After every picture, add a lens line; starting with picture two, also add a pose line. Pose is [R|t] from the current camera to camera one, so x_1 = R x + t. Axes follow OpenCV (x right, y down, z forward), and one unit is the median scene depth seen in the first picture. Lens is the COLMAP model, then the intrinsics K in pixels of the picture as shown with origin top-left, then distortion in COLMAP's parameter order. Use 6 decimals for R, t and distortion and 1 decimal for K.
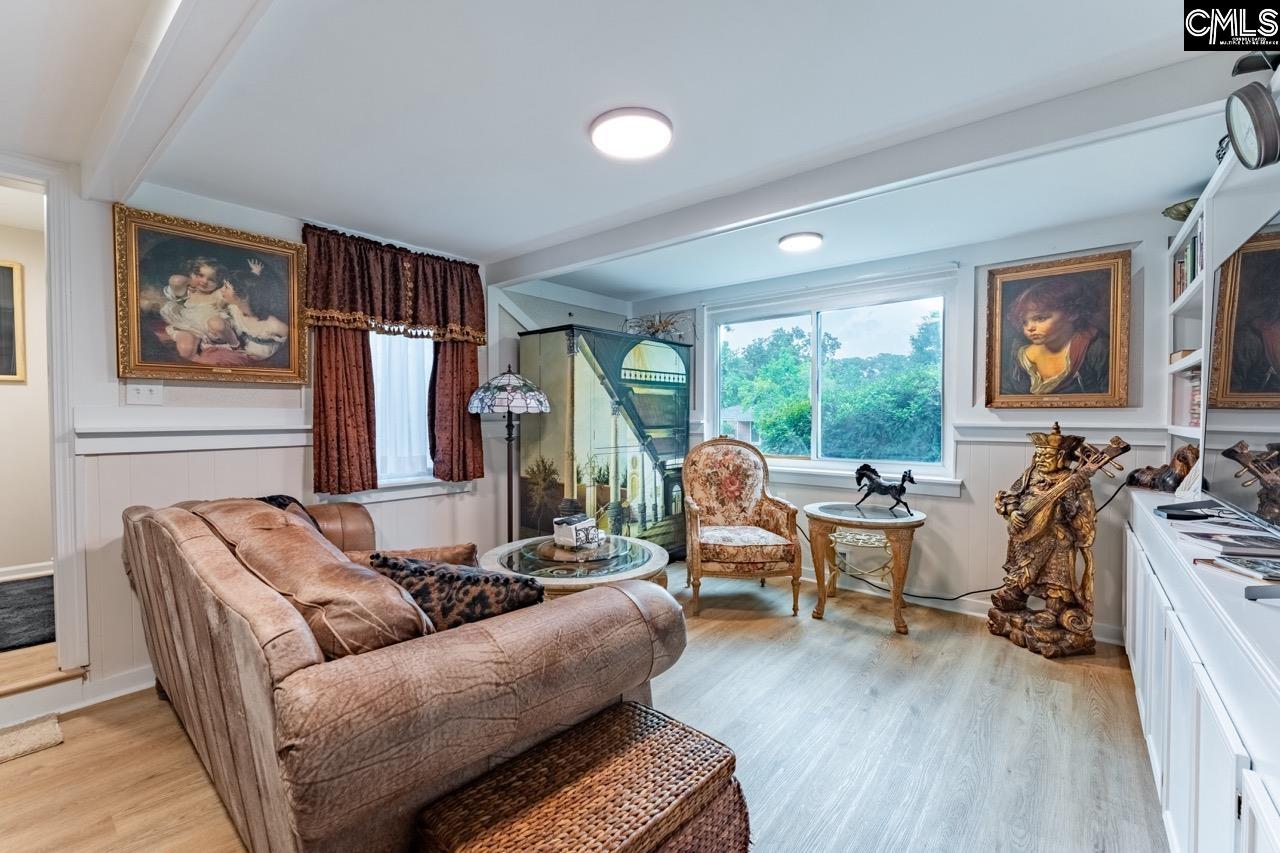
lens RADIAL K [[535.7, 0, 640.0], [0, 535.7, 426.5], [0, 0, 1]] dist [0.000241, -0.000073]
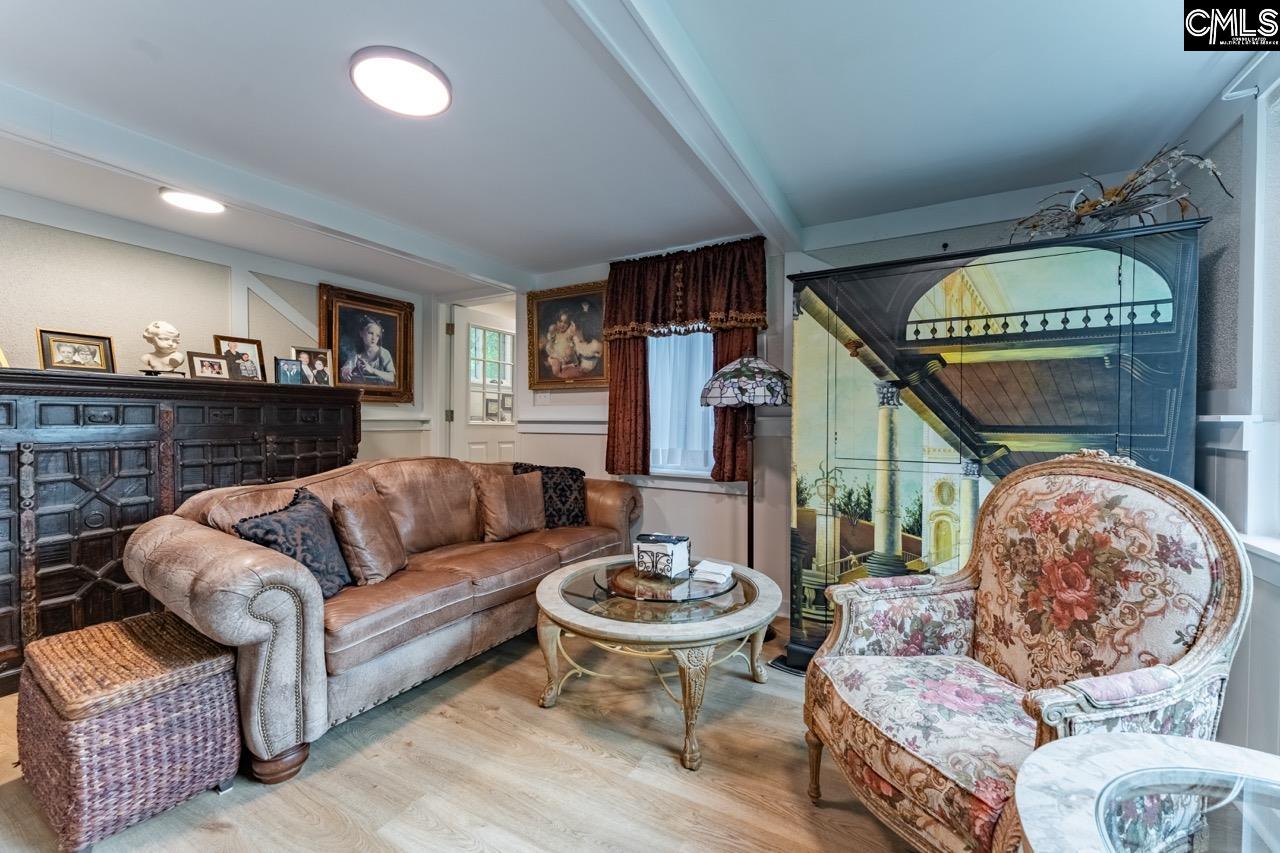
lens RADIAL K [[512.8, 0, 640.0], [0, 512.8, 426.5], [0, 0, 1]] dist [-0.001179, -0.000151]
pose [[0.174336, 0.012115, -0.984612, 0.478405], [-0.024628, 0.999665, 0.007939, 0.004480], [0.984378, 0.022865, 0.174576, 0.667093]]
